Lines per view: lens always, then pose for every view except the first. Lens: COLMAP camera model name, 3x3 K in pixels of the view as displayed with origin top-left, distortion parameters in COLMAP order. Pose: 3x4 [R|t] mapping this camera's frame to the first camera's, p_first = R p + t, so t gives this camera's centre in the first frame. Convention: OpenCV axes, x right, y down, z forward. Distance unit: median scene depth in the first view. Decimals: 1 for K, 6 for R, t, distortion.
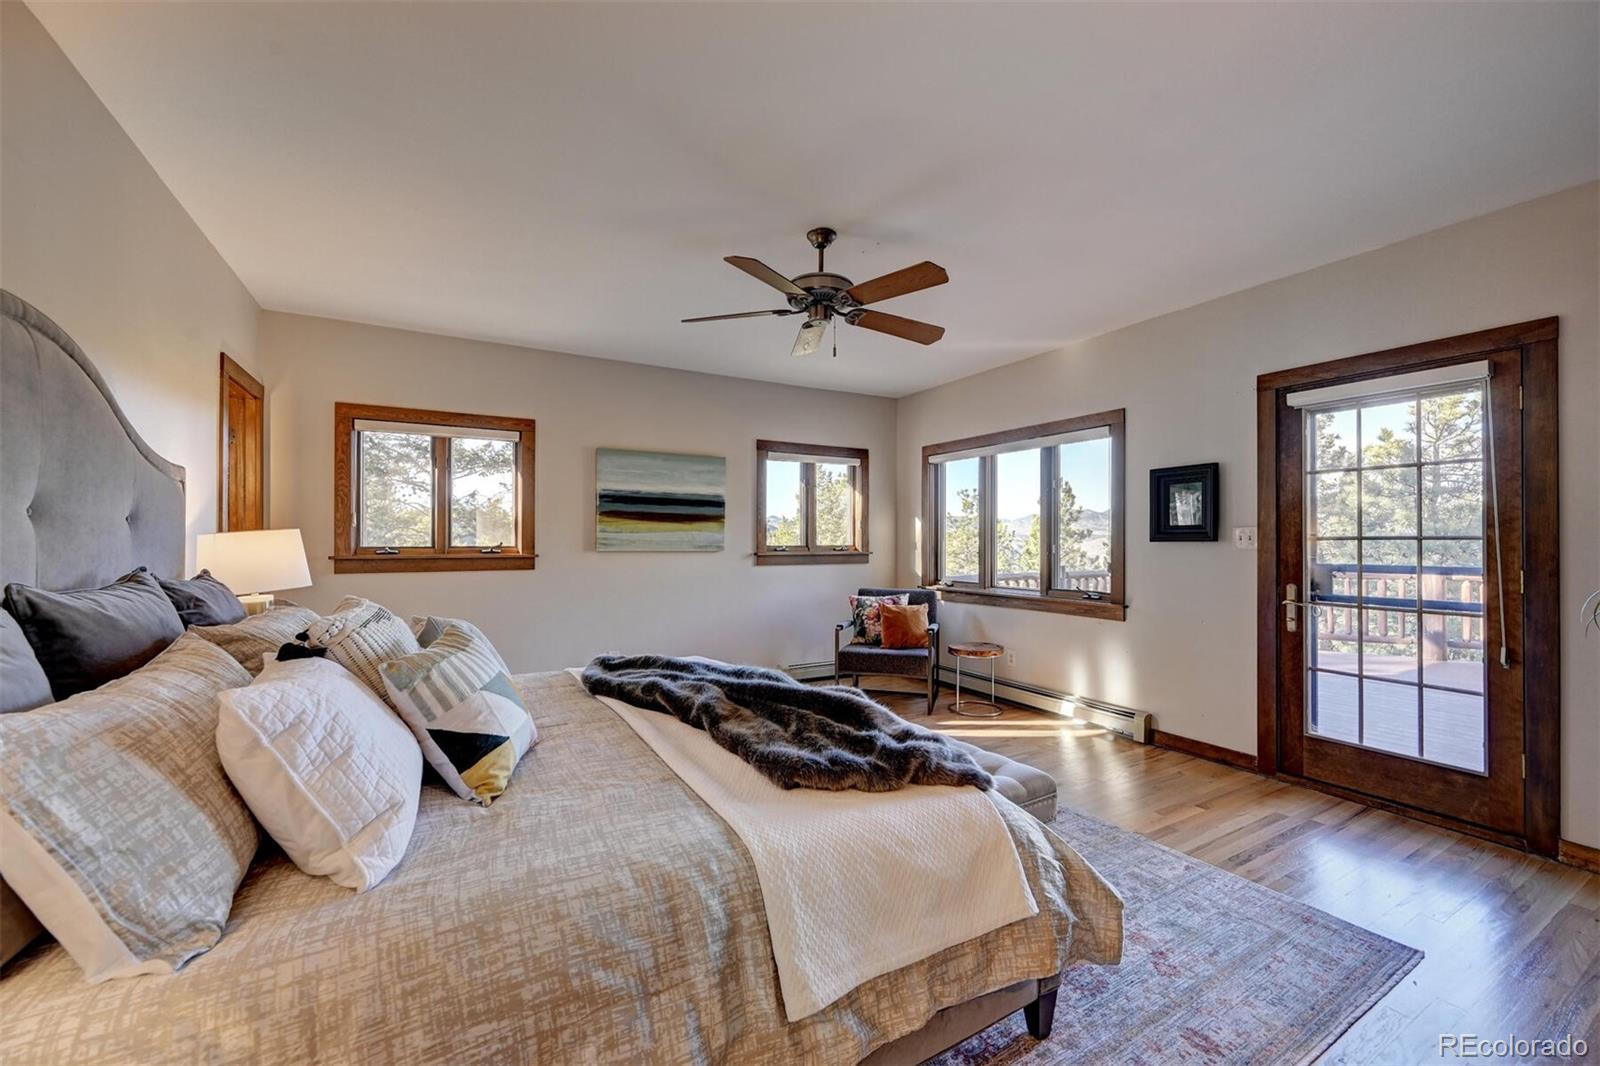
lens RADIAL K [[631.8, 0, 801.0], [0, 631.8, 536.9], [0, 0, 1]] dist [-0.000231, -0.000167]
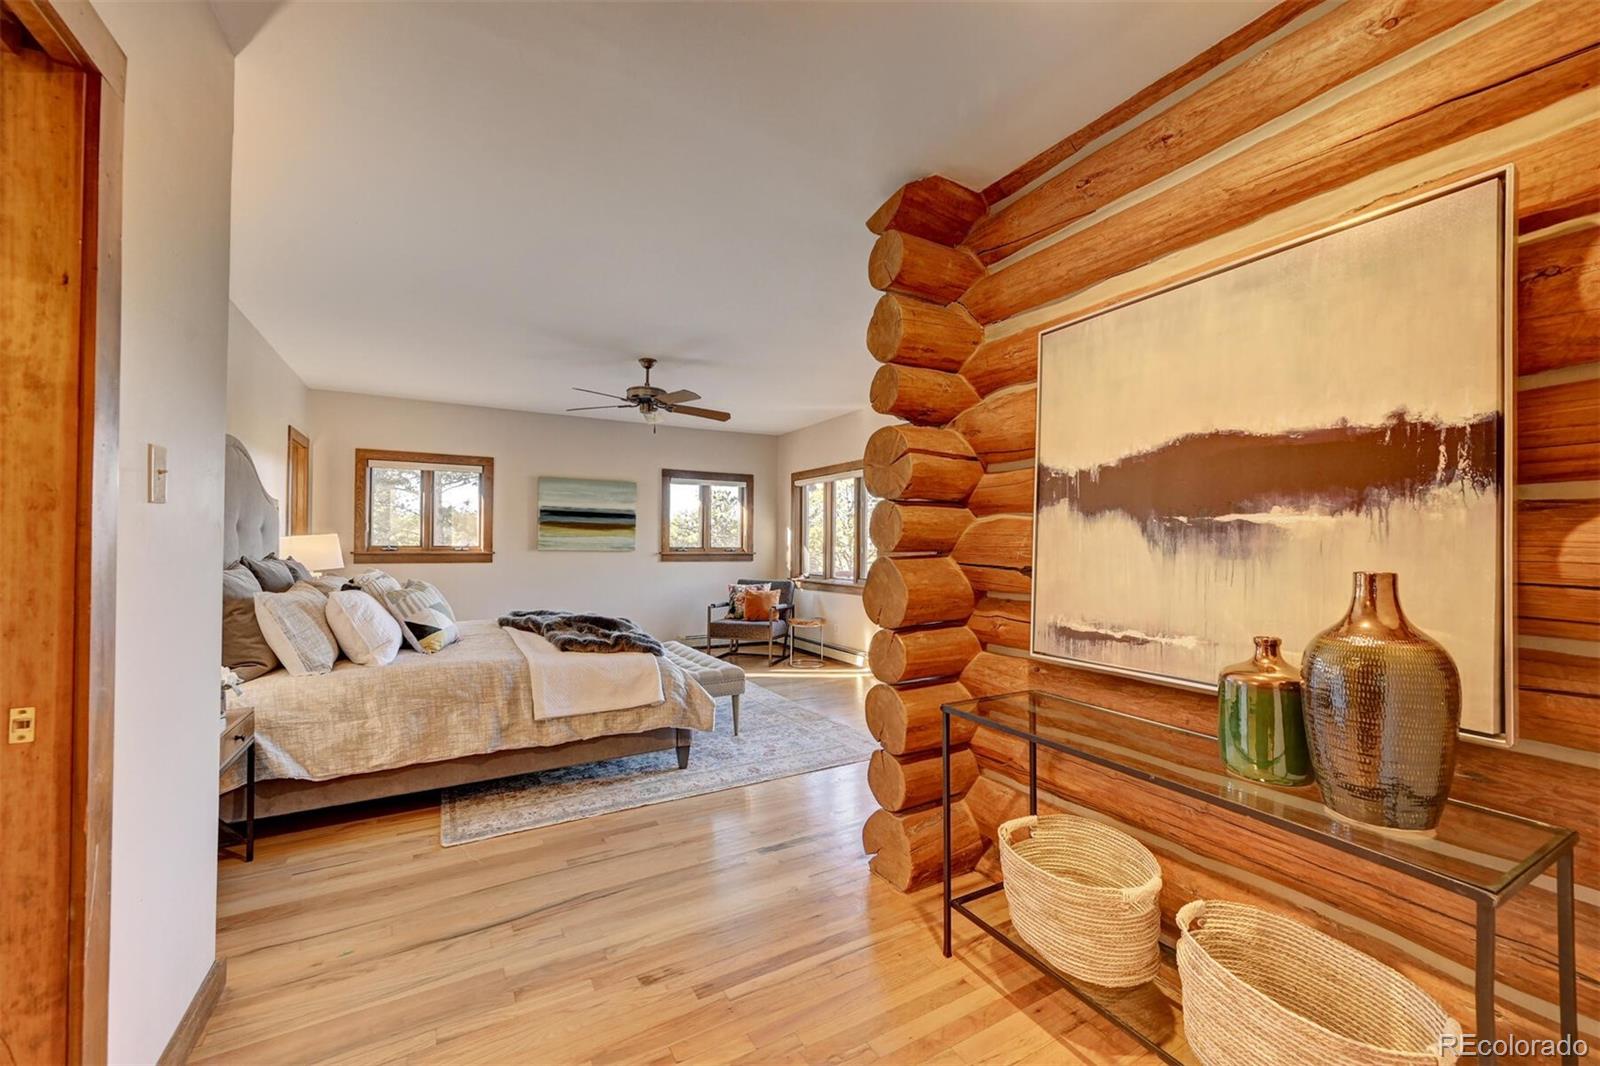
lens RADIAL K [[631.8, 0, 802.8], [0, 631.8, 535.6], [0, 0, 1]] dist [-0.000231, -0.000167]
pose [[0.999979, 0.005746, -0.003099, 0.285503], [-0.005774, 0.999942, -0.009065, 0.000038], [0.003047, 0.009082, 0.999954, -0.429125]]
